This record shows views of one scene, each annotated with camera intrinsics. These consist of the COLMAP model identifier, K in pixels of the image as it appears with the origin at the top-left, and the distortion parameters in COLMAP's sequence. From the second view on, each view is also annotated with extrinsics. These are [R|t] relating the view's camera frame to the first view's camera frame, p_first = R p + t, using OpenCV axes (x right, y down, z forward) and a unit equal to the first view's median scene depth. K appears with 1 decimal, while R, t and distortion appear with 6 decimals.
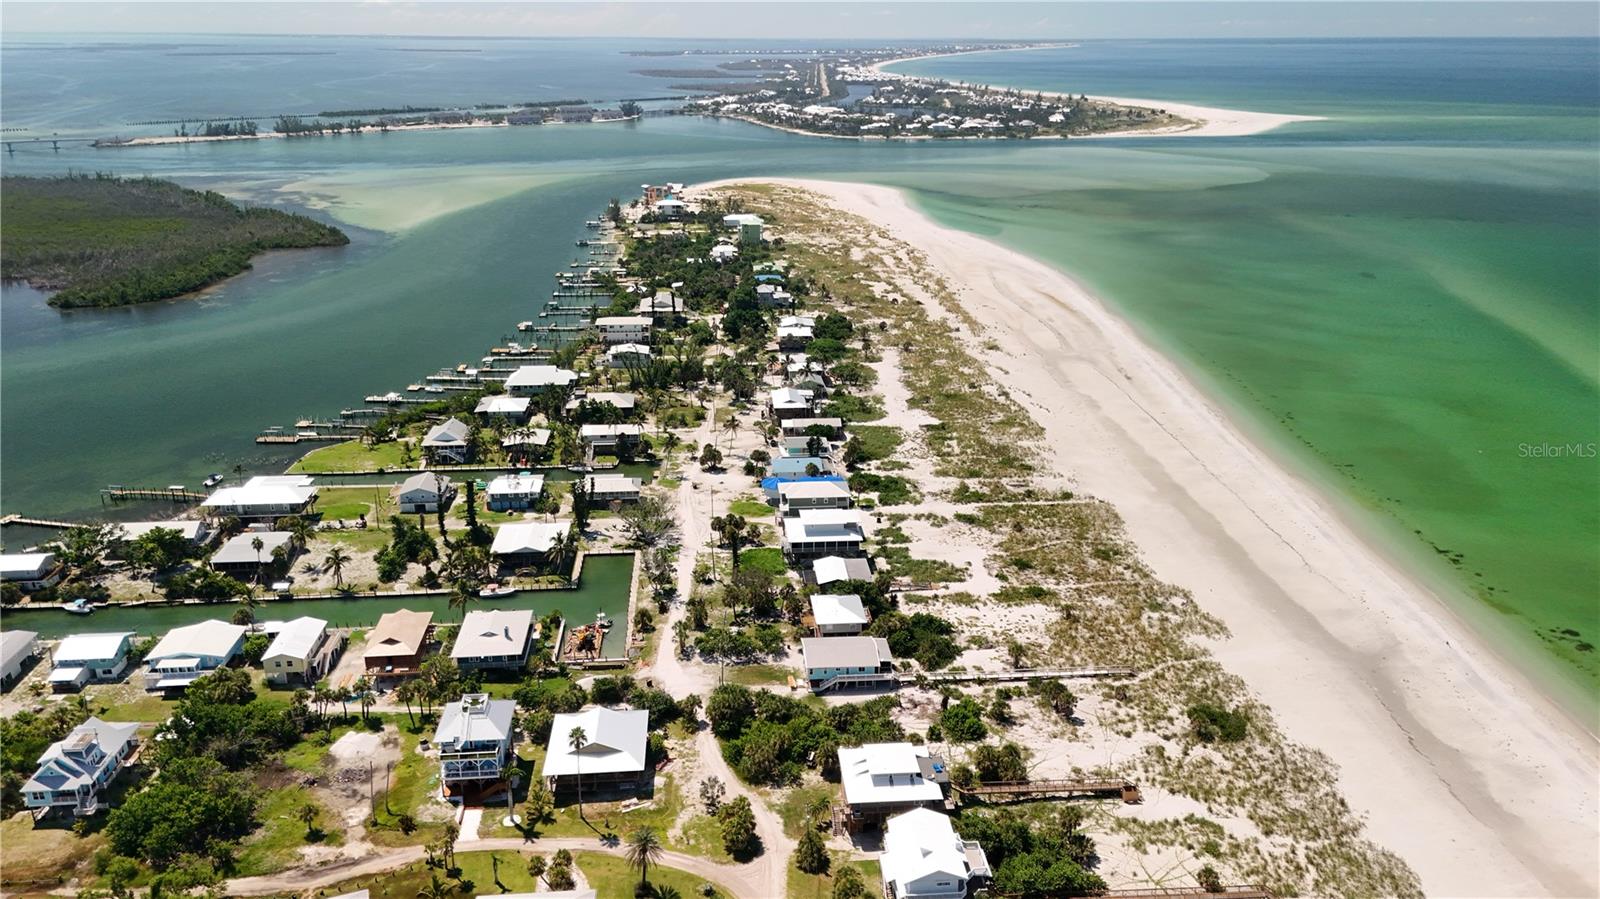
lens RADIAL K [[1153.5, 0, 800.0], [0, 1153.5, 449.5], [0, 0, 1]] dist [0.067927, -0.060242]
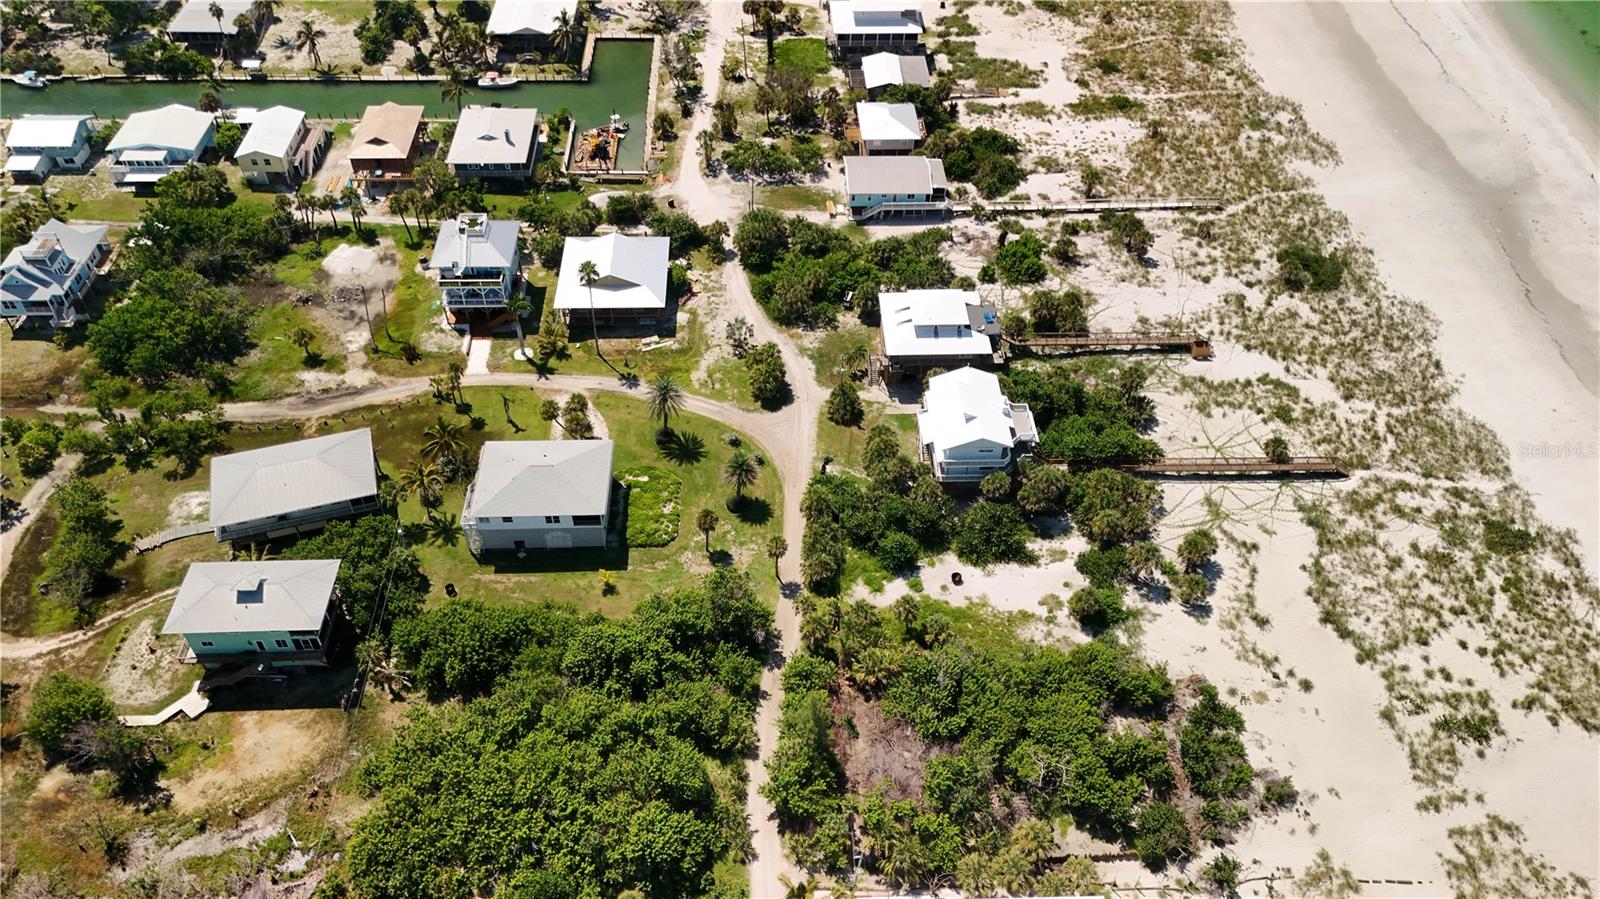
lens RADIAL K [[1153.5, 0, 800.0], [0, 1153.5, 449.5], [0, 0, 1]] dist [0.067927, -0.060242]
pose [[0.998836, 0.040619, -0.026019, -0.000203], [-0.025456, 0.902017, 0.430950, -0.013070], [0.040974, -0.429786, 0.902001, 0.120929]]
